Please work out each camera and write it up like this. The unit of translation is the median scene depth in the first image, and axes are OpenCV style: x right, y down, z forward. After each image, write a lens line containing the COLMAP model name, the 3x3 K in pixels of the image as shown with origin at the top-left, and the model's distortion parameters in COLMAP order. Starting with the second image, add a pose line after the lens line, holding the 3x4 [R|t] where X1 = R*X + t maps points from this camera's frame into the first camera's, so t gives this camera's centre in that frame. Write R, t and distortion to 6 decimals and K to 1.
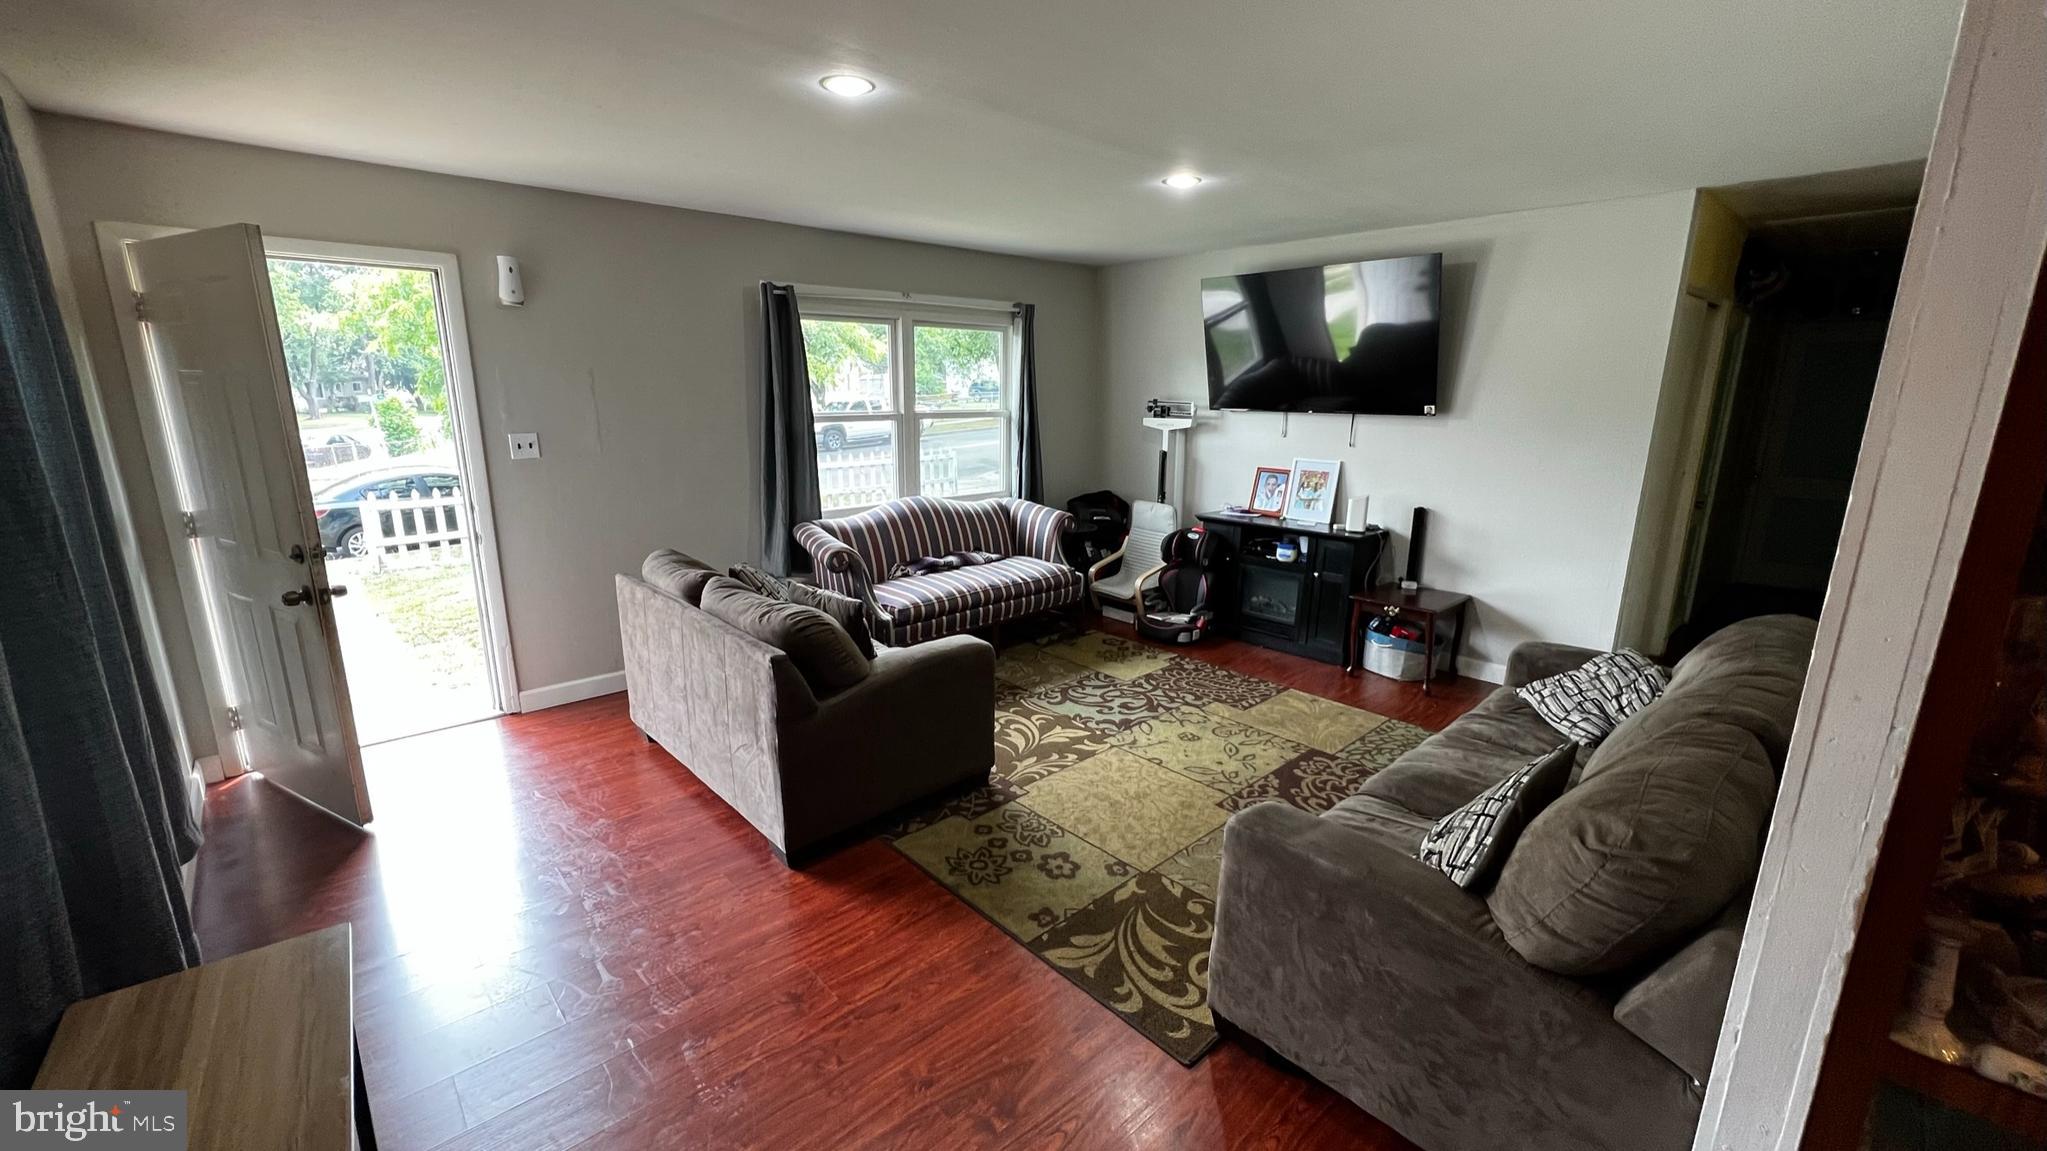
lens RADIAL K [[818.4, 0, 1030.9], [0, 818.4, 572.7], [0, 0, 1]] dist [0.001420, 0.000617]
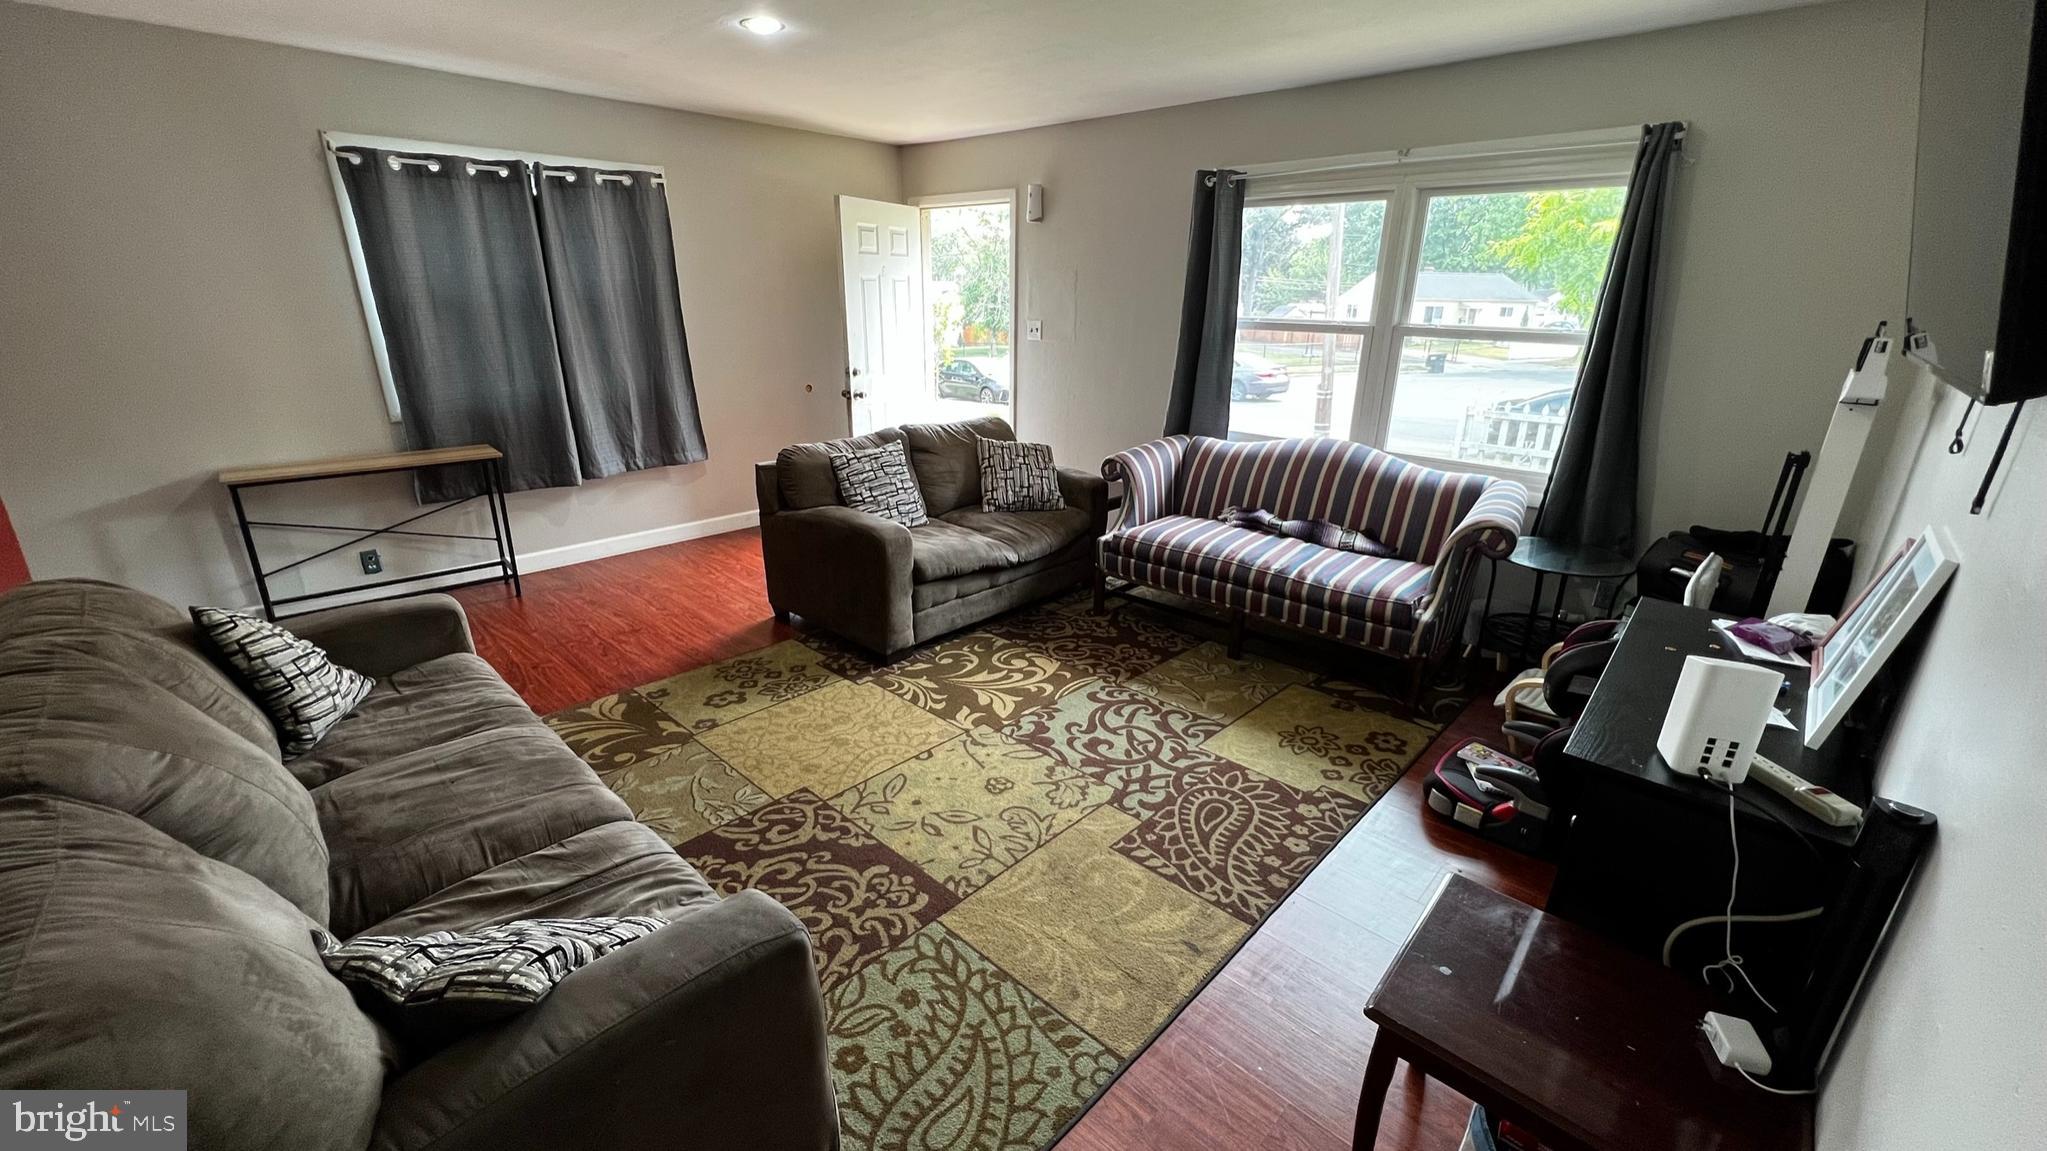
lens RADIAL K [[818.4, 0, 1024.6], [0, 818.4, 579.3], [0, 0, 1]] dist [0.001420, 0.000617]
pose [[0.069013, 0.328658, -0.941924, 0.704886], [-0.239658, 0.921988, 0.304143, -0.162319], [0.968401, 0.204750, 0.142394, 0.775468]]
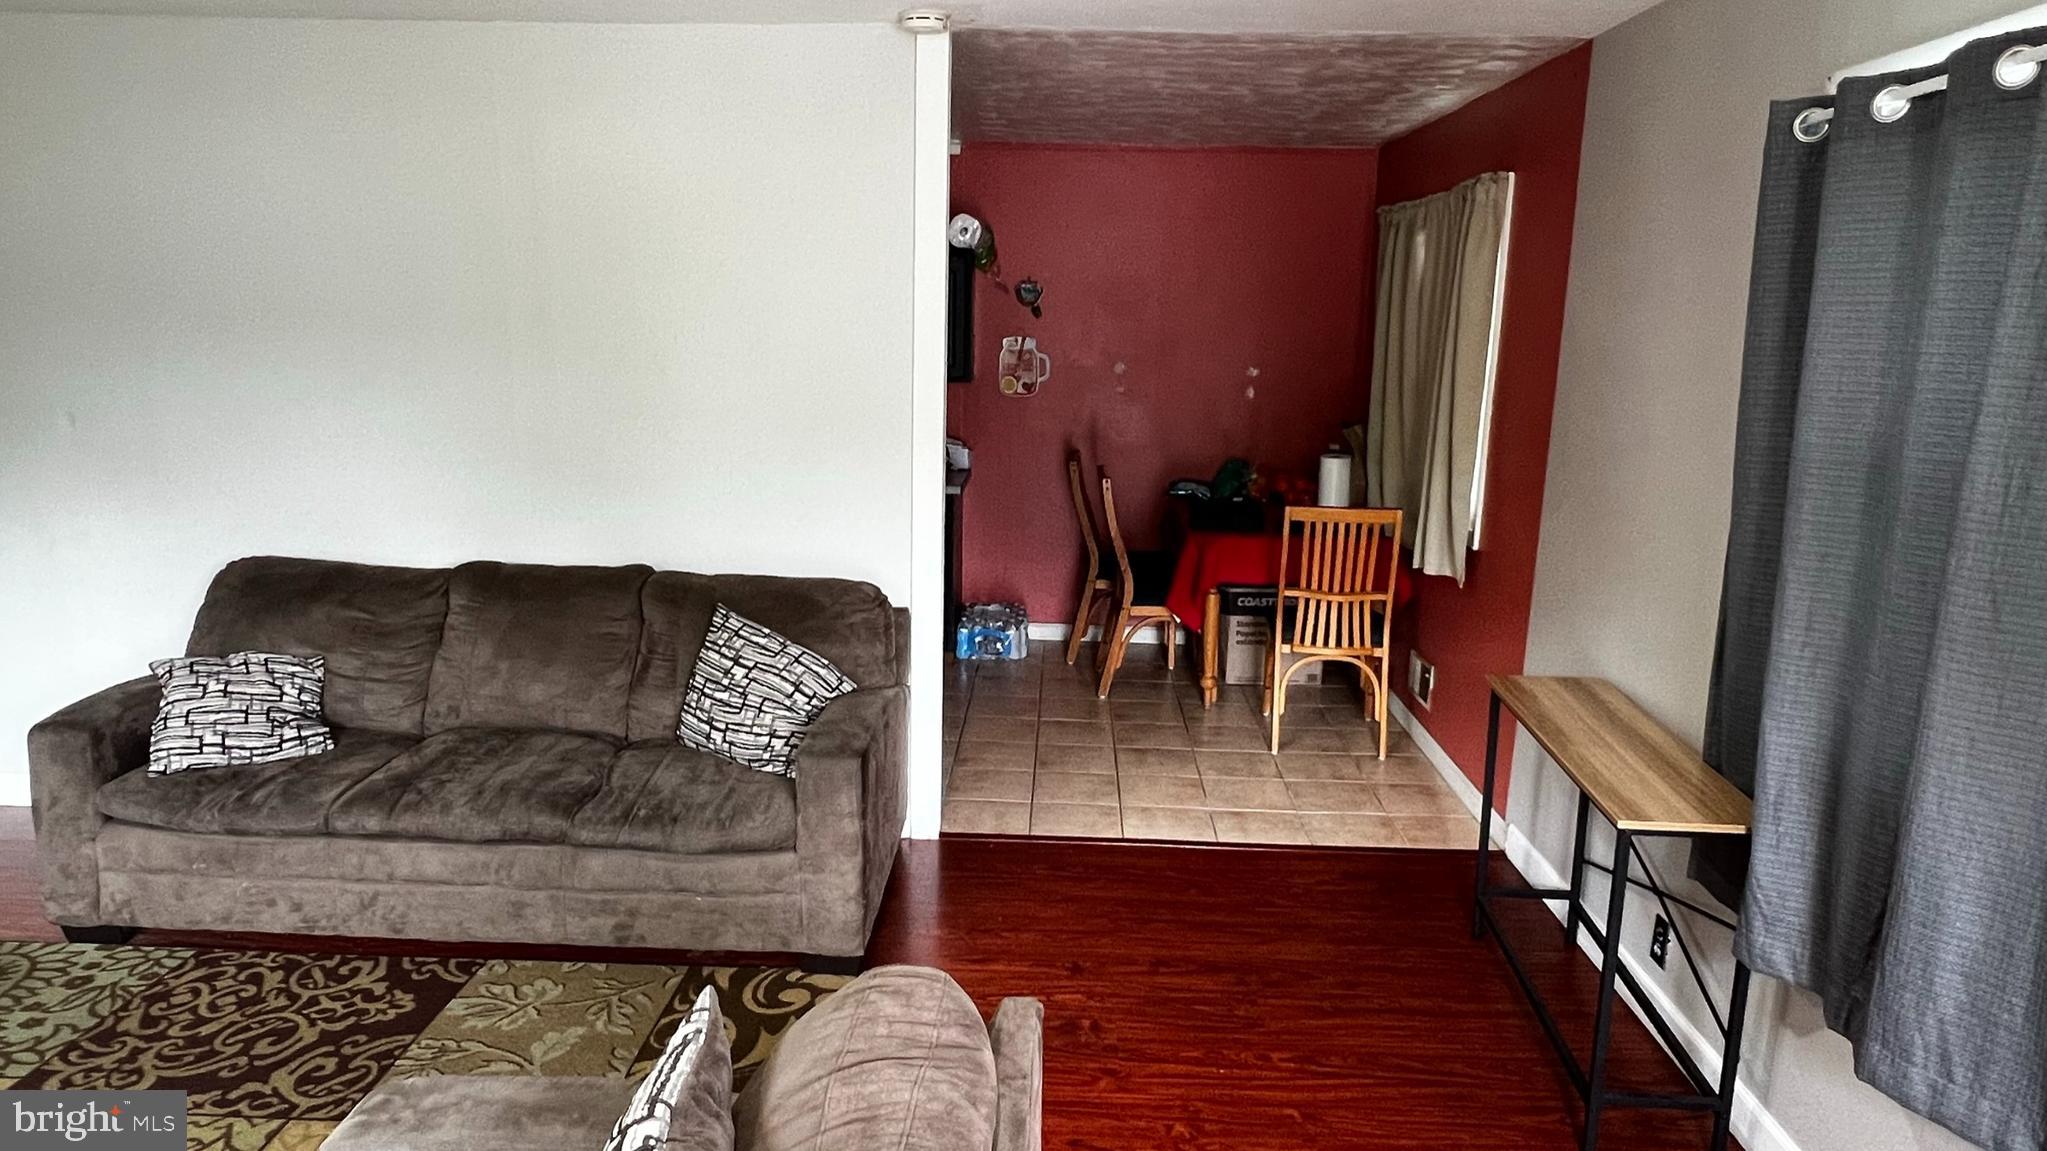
lens RADIAL K [[1295.6, 0, 1019.9], [0, 1295.6, 575.0], [0, 0, 1]] dist [-0.004318, -0.001397]
pose [[-0.704684, -0.157479, 0.691824, -0.440311], [0.137780, 0.926125, 0.351155, -0.200243], [-0.696015, 0.342773, -0.630928, 0.809199]]
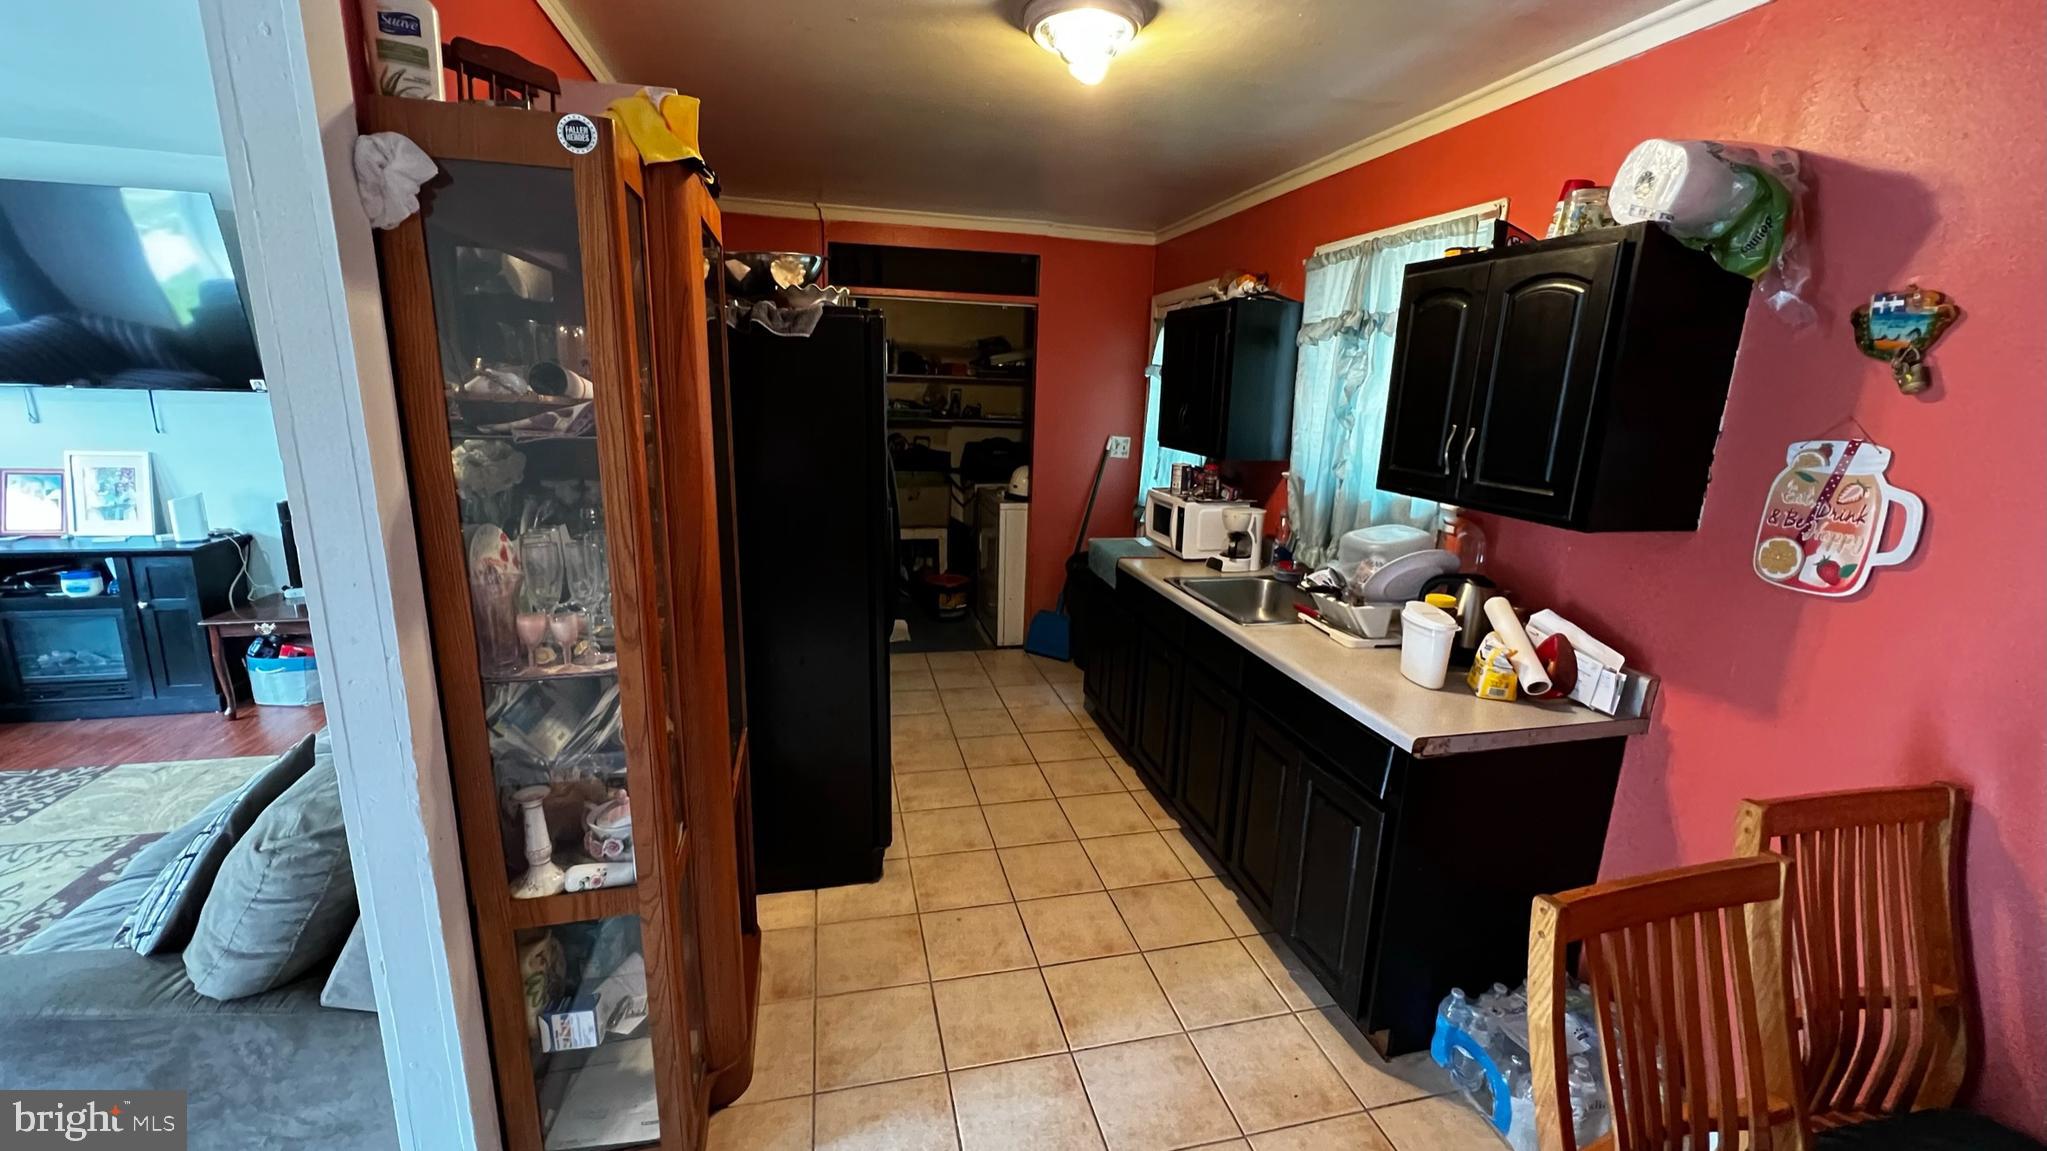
lens RADIAL K [[818.4, 0, 1022.0], [0, 818.4, 579.9], [0, 0, 1]] dist [0.001420, 0.000617]
pose [[0.495508, -0.194272, 0.846599, 0.128287], [0.165732, 0.977907, 0.127402, 0.019424], [-0.852645, 0.077180, 0.516758, -0.085471]]
